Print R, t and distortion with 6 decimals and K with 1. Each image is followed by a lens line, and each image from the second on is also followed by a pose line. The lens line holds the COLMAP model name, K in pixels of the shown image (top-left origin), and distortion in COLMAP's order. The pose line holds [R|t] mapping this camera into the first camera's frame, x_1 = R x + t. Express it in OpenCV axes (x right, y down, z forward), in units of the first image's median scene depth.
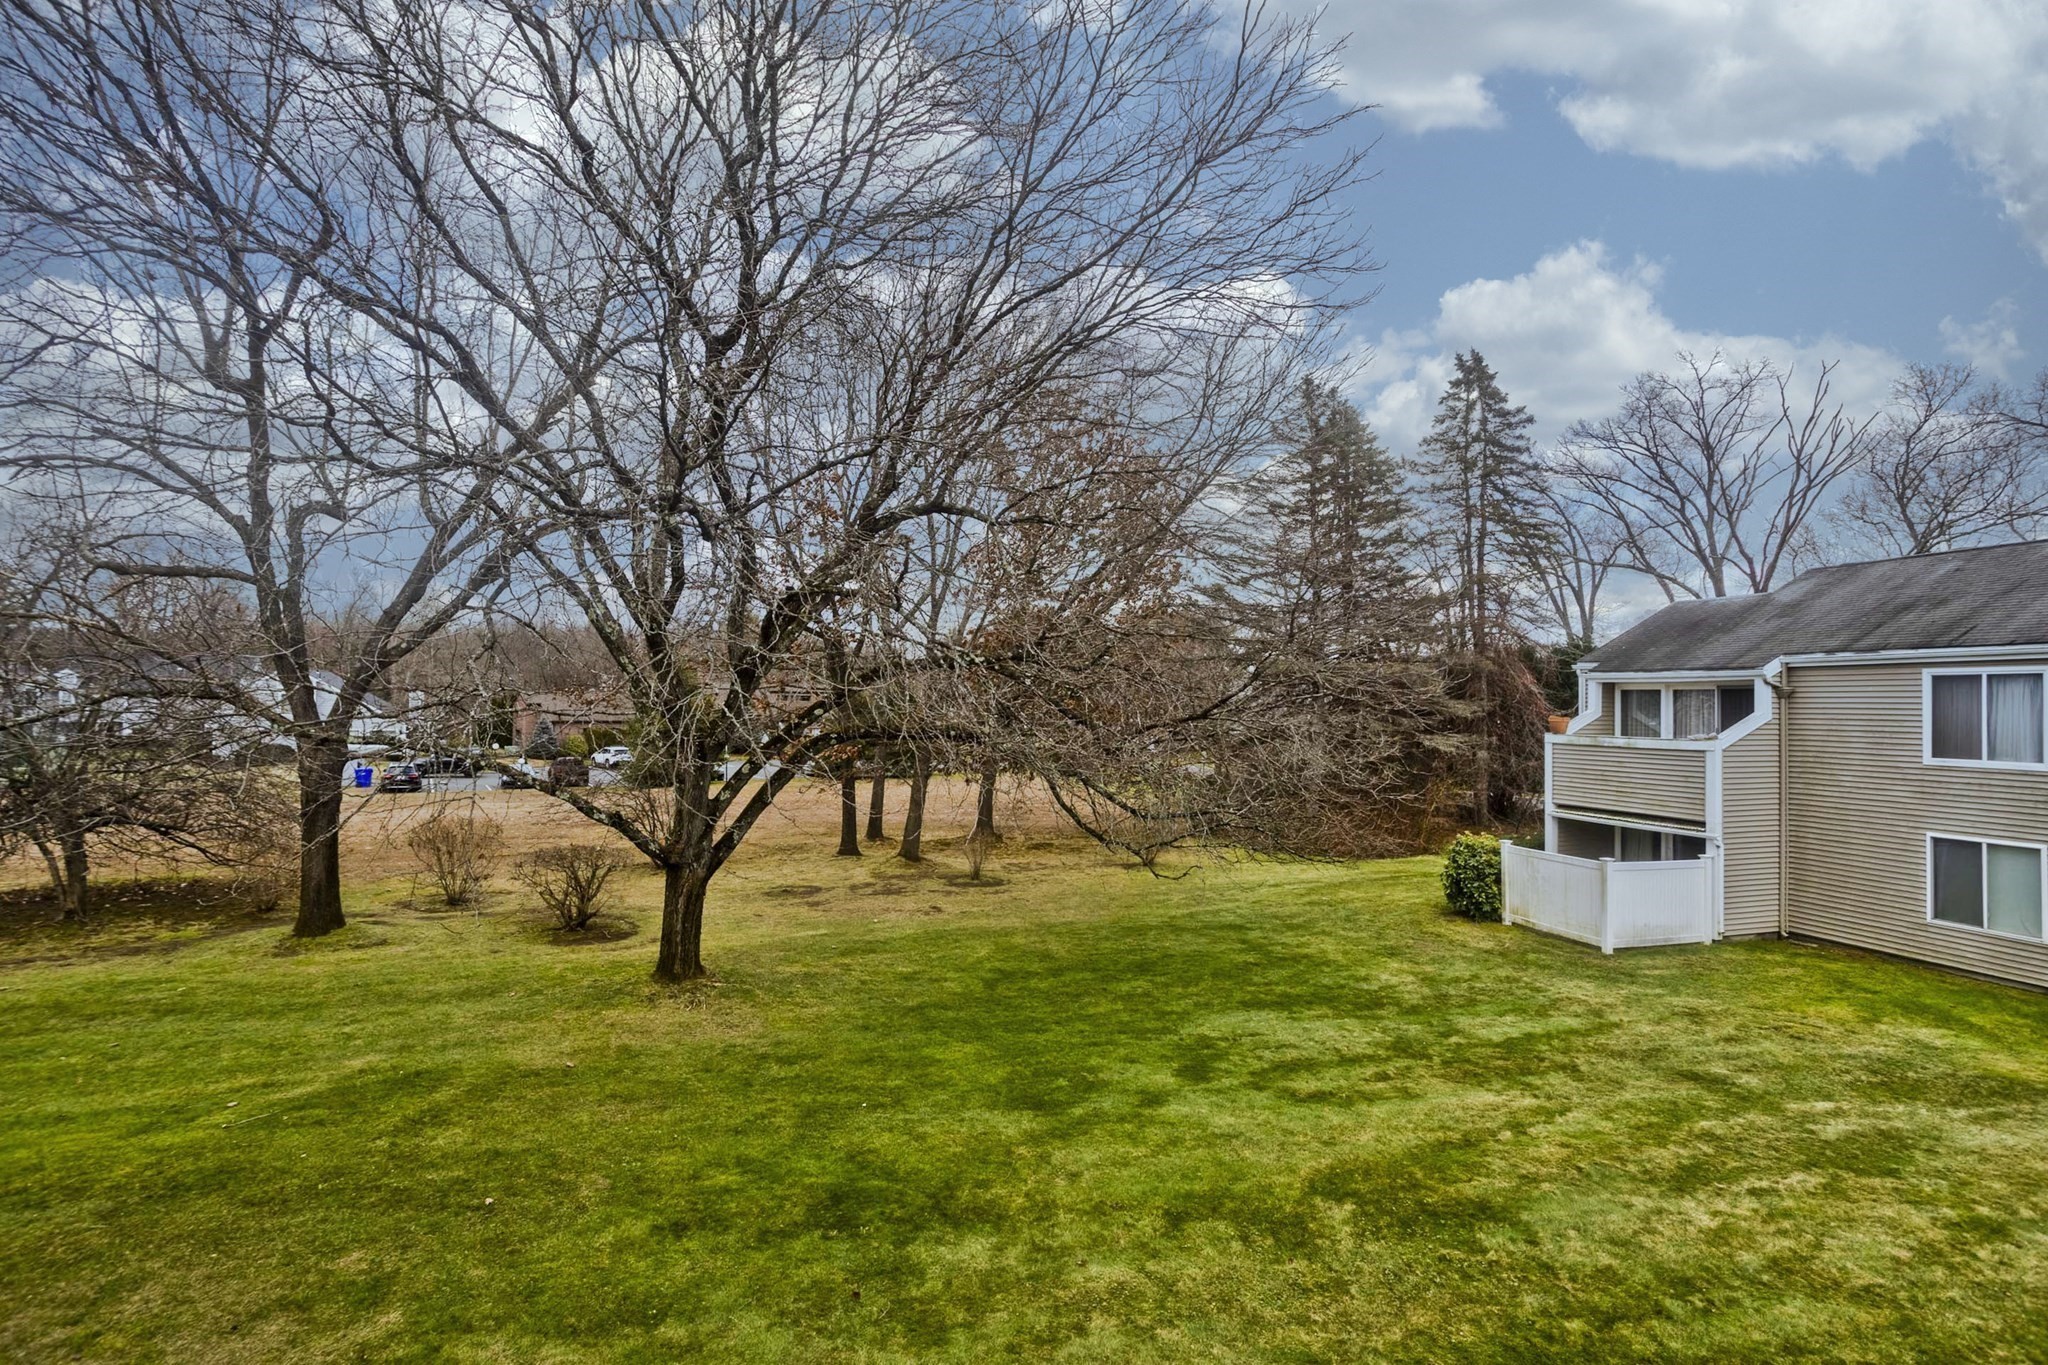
lens RADIAL K [[1009.6, 0, 948.7], [0, 1009.6, 680.8], [0, 0, 1]] dist [-0.042022, 0.022879]
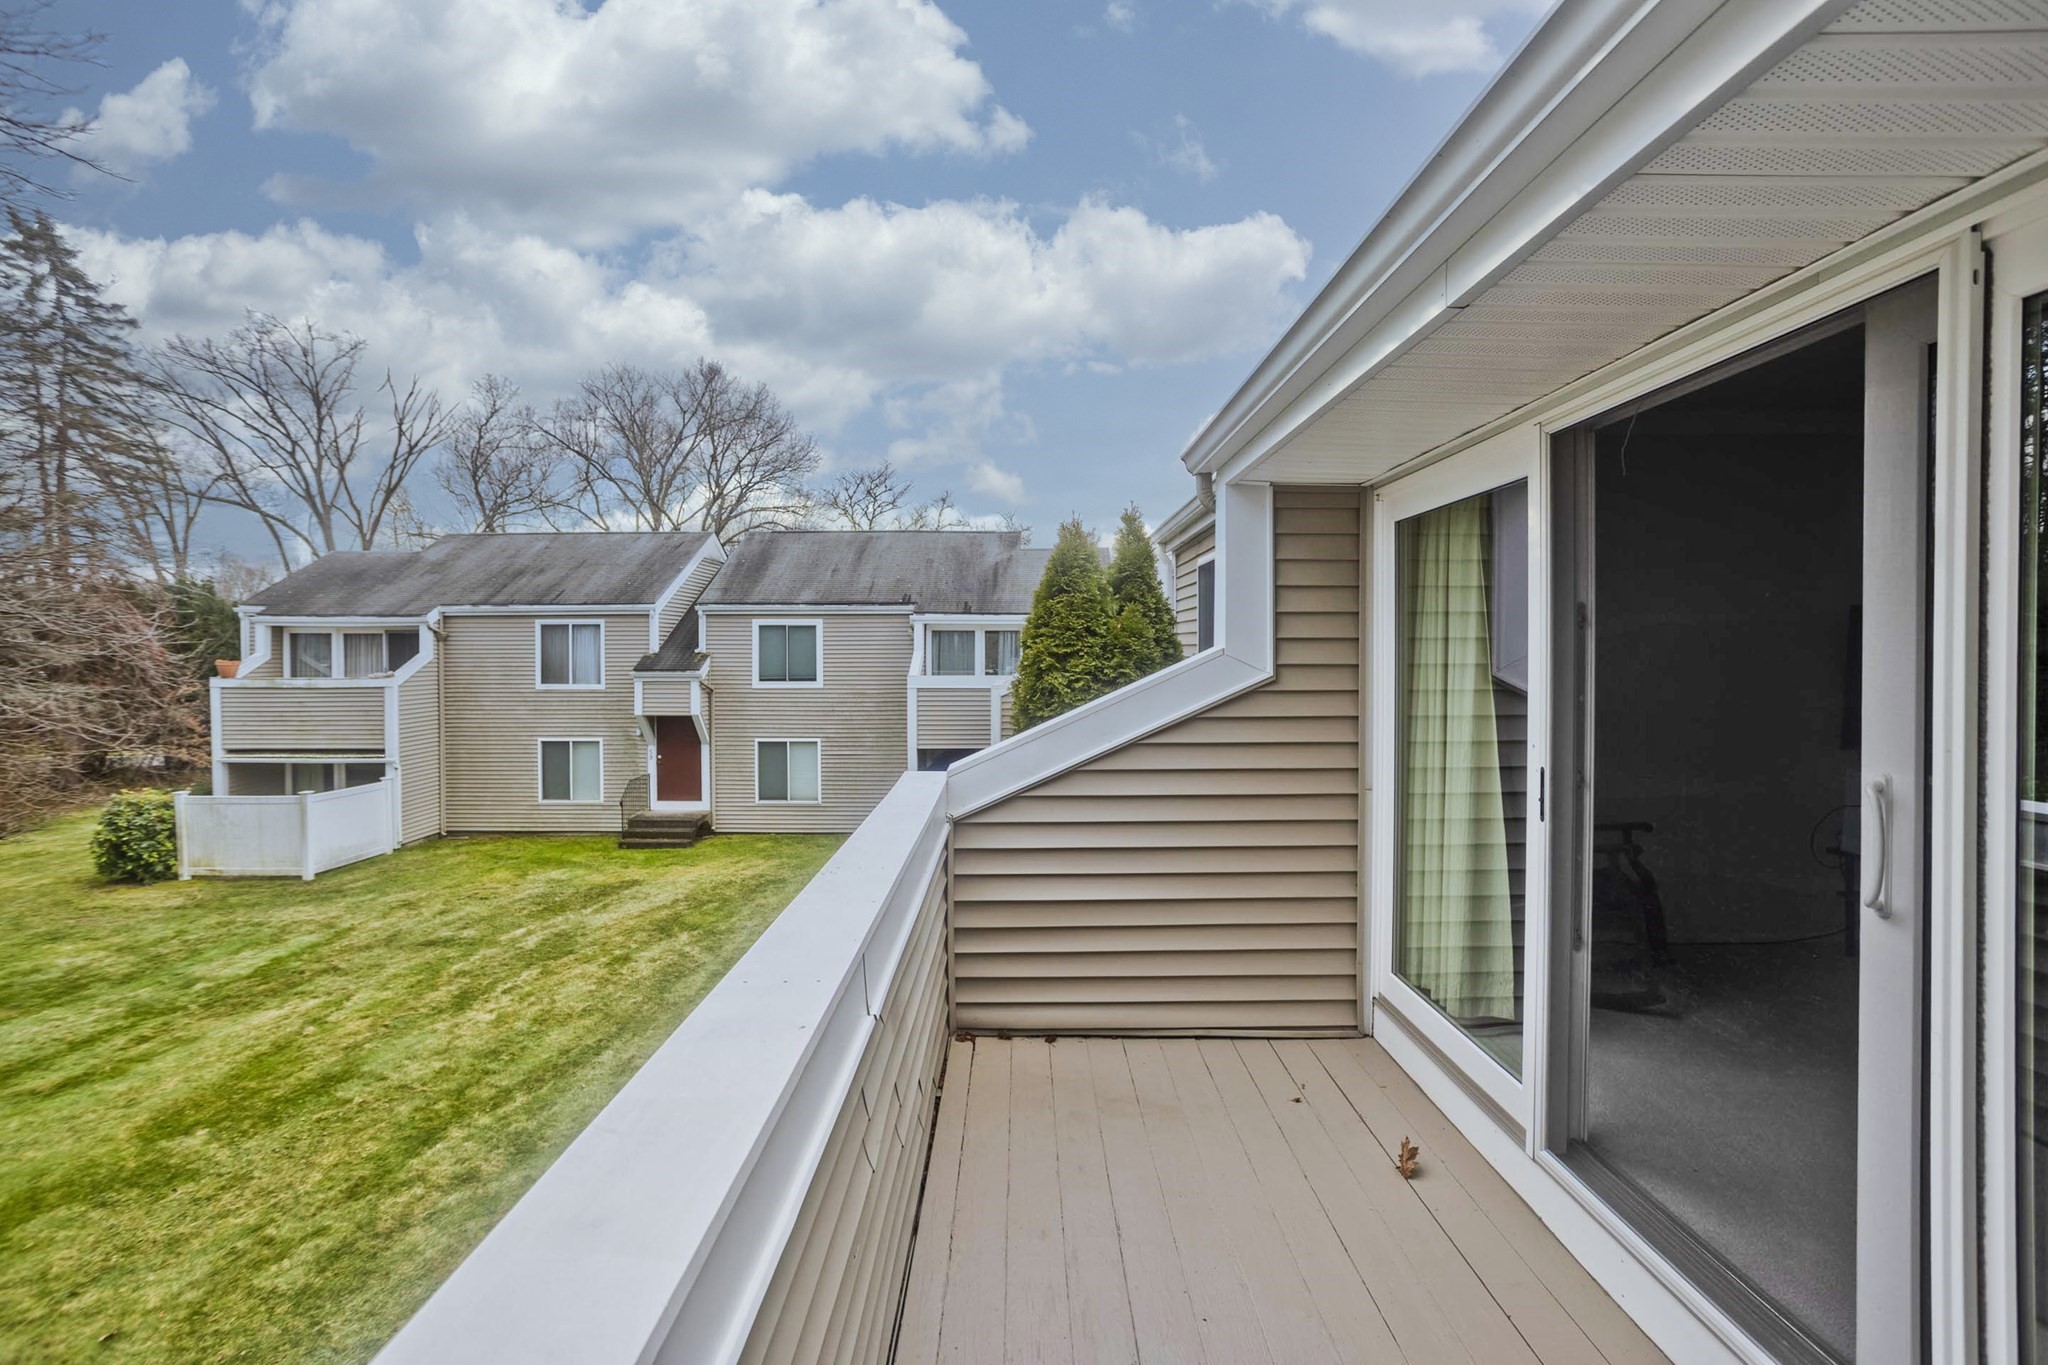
lens RADIAL K [[1009.6, 0, 1030.6], [0, 1009.6, 676.5], [0, 0, 1]] dist [-0.042022, 0.022879]
pose [[0.284943, -0.036009, 0.957868, -0.130420], [-0.015429, 0.998992, 0.042145, -0.001981], [-0.958420, -0.026788, 0.284101, -0.045223]]
